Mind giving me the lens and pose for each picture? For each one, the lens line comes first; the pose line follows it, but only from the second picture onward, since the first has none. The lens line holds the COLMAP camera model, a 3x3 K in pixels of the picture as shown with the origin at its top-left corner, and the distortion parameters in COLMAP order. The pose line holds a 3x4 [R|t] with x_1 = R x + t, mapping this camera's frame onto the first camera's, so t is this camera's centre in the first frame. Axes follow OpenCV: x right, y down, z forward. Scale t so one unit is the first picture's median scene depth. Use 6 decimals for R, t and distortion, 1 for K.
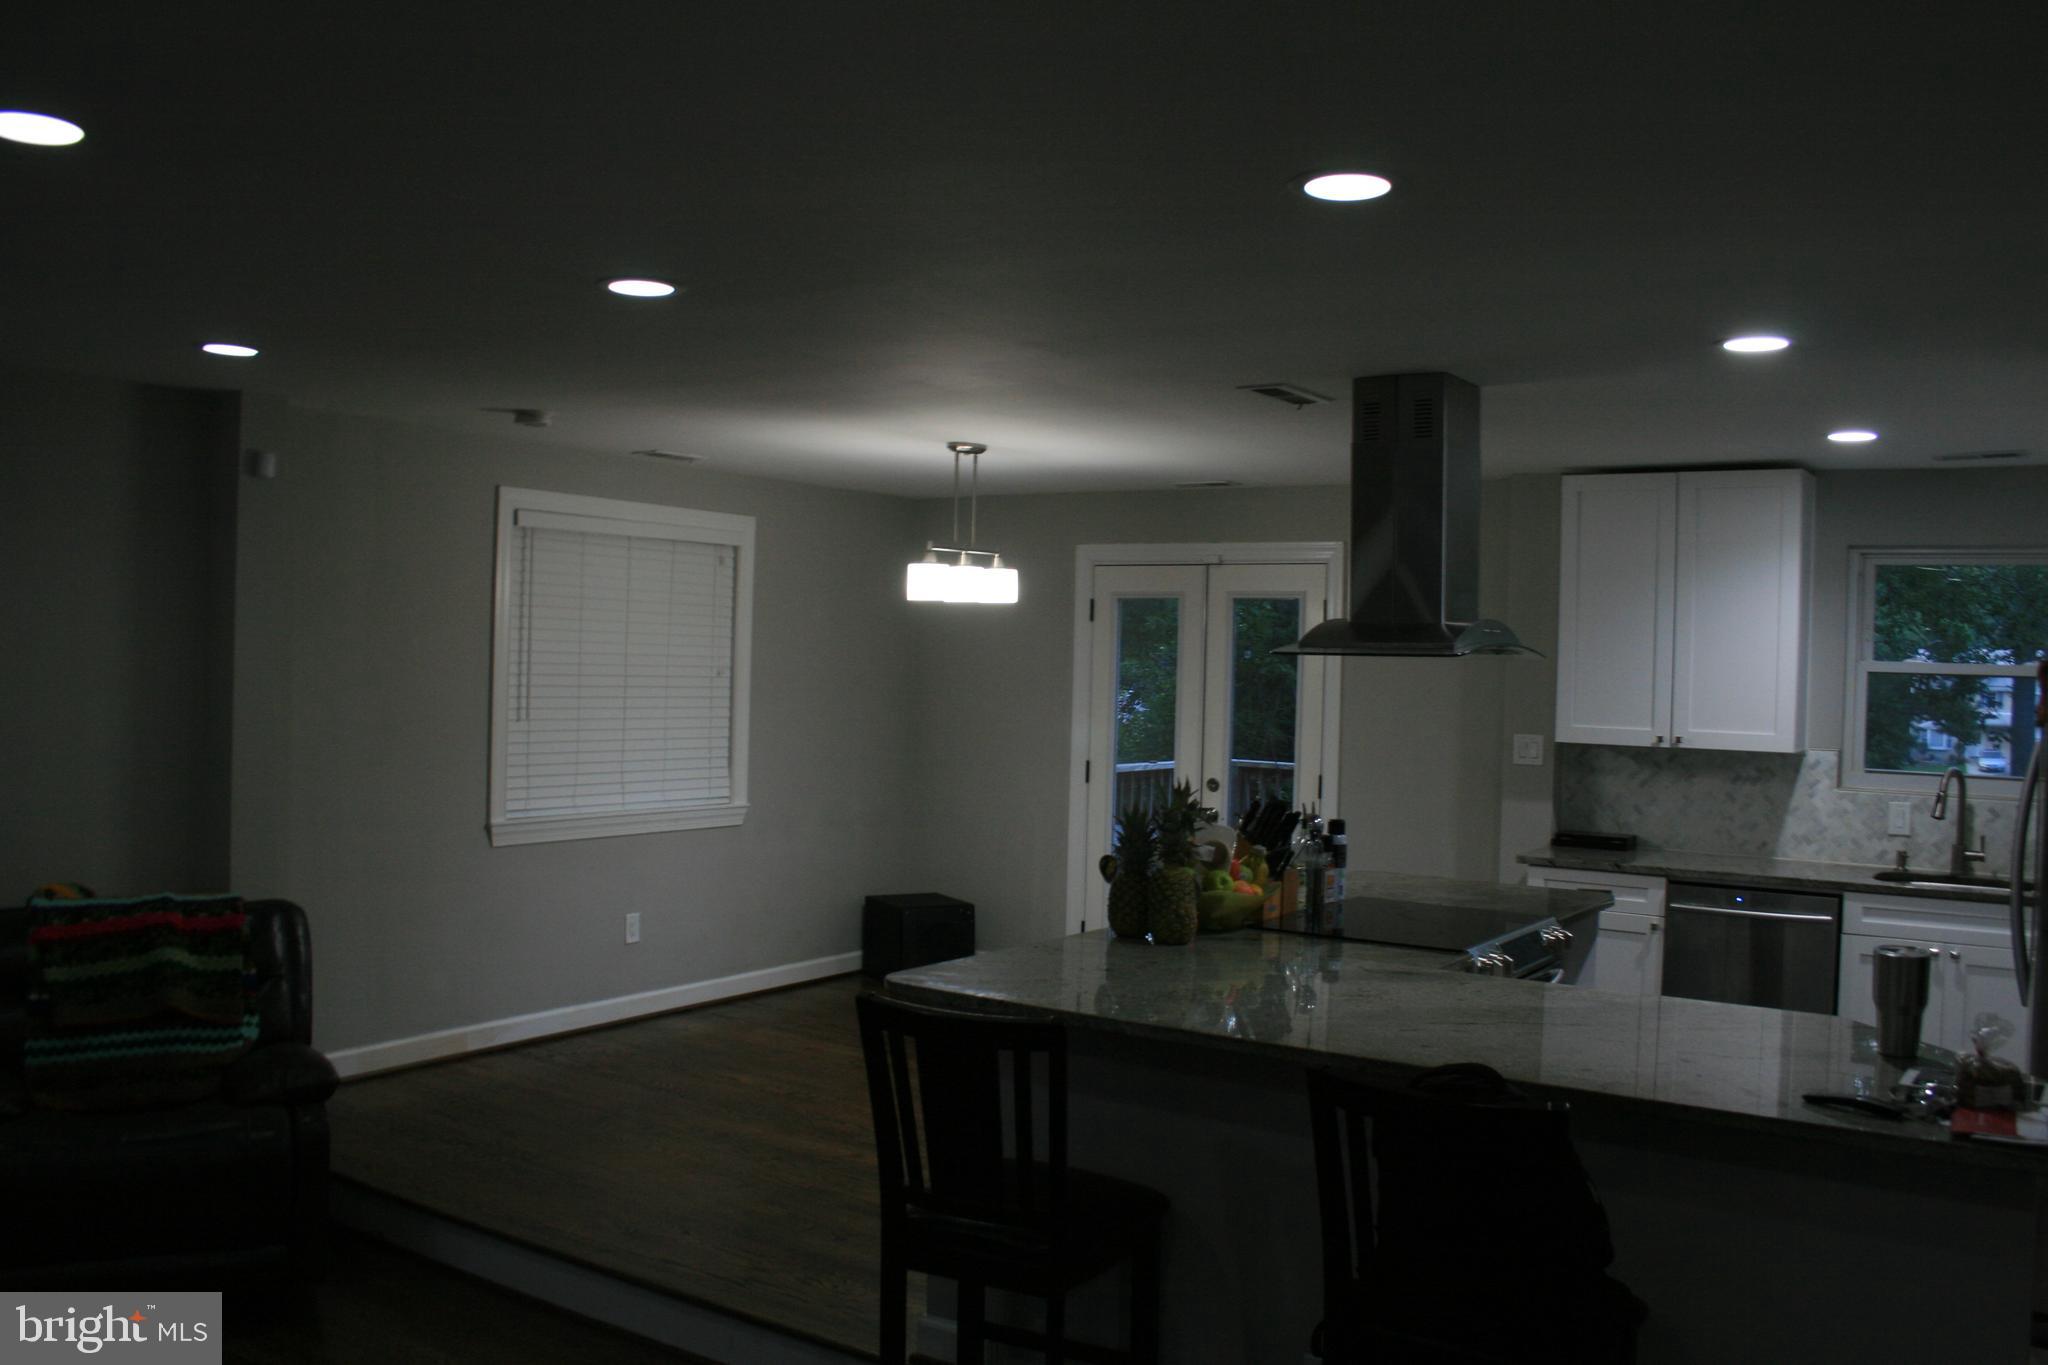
lens RADIAL K [[1702.9, 0, 1024.0], [0, 1702.9, 682.5], [0, 0, 1]] dist [-0.159259, 0.129647]
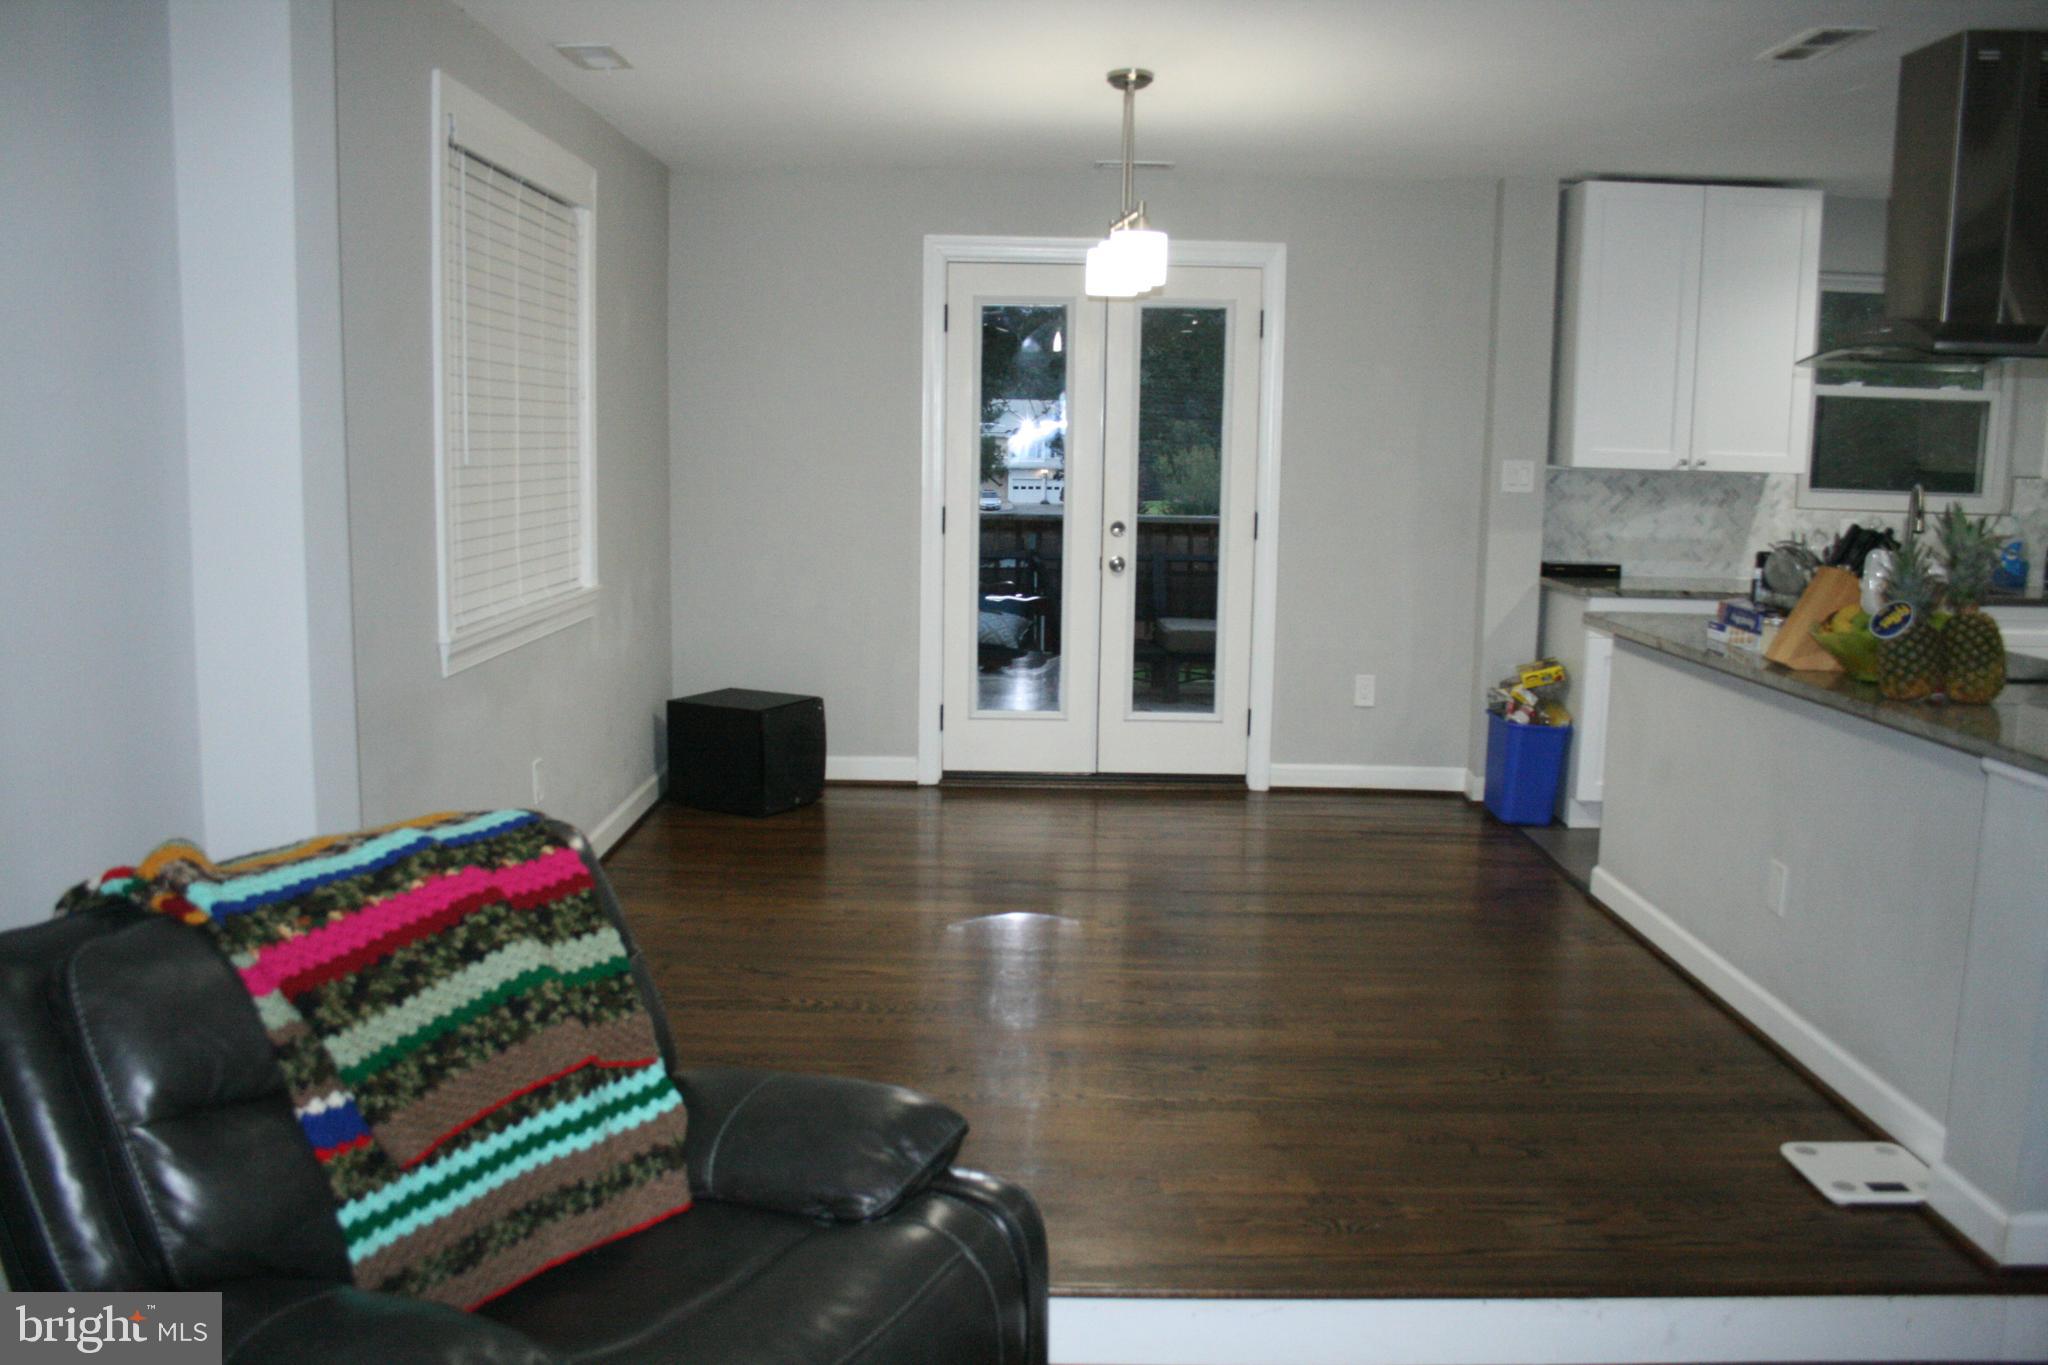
lens RADIAL K [[1702.9, 0, 1024.0], [0, 1702.9, 682.5], [0, 0, 1]] dist [-0.159259, 0.129647]
pose [[0.836976, -0.091704, 0.539502, -0.542730], [0.014277, 0.989183, 0.145990, 0.015825], [-0.547054, -0.114488, 0.829231, 0.437981]]
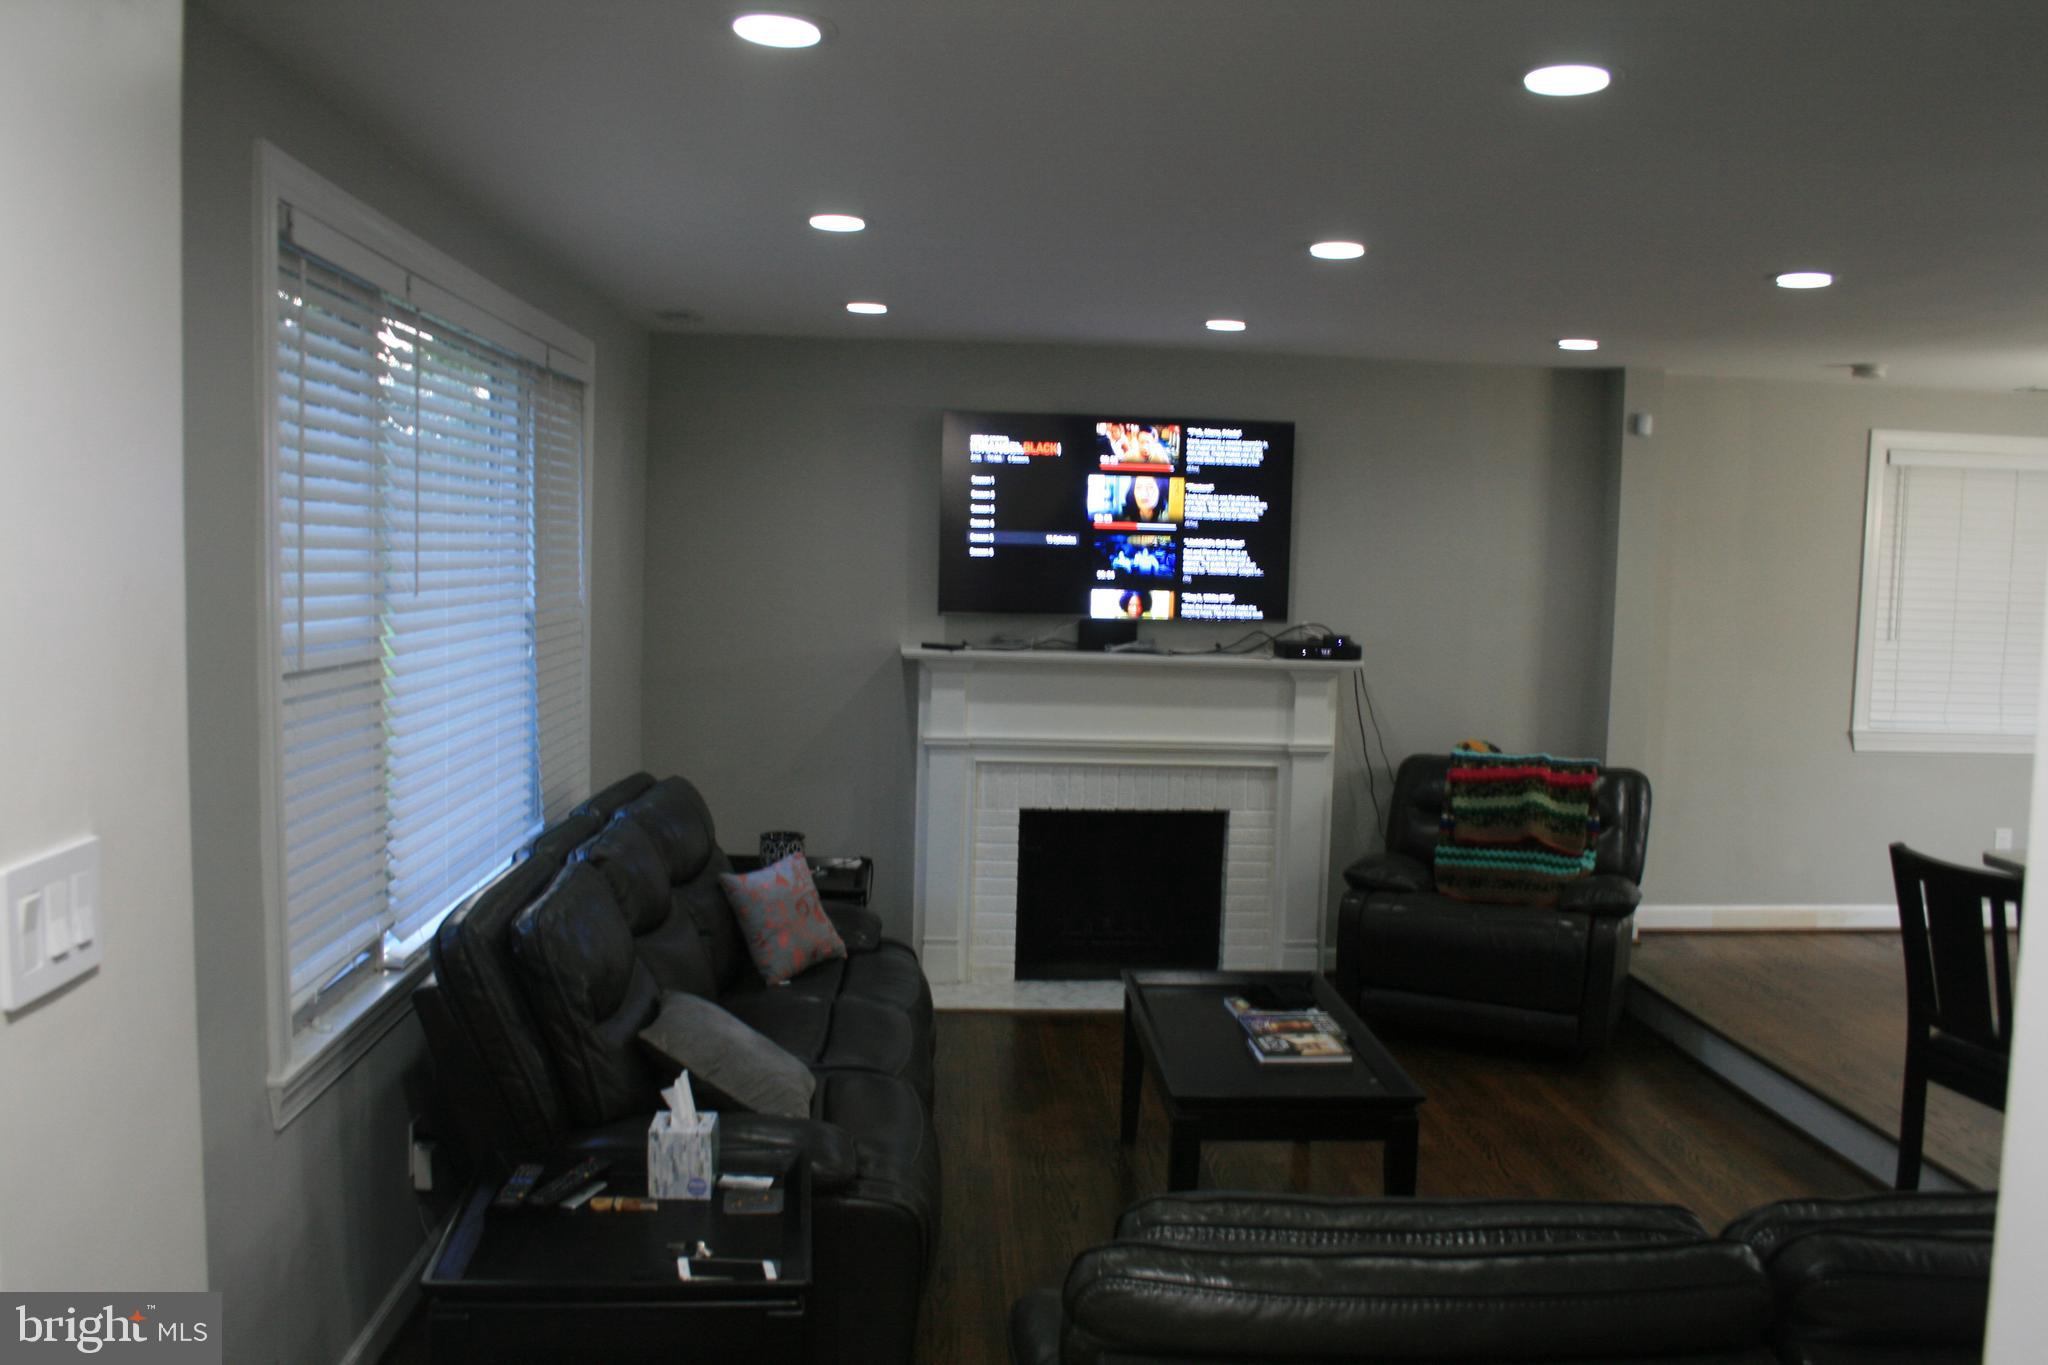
lens RADIAL K [[1702.9, 0, 1024.0], [0, 1702.9, 682.5], [0, 0, 1]] dist [-0.159259, 0.129647]
pose [[0.600436, 0.052886, -0.797922, 0.262442], [-0.022797, 0.998537, 0.049027, 0.011613], [0.799348, -0.011247, 0.600763, -0.129276]]
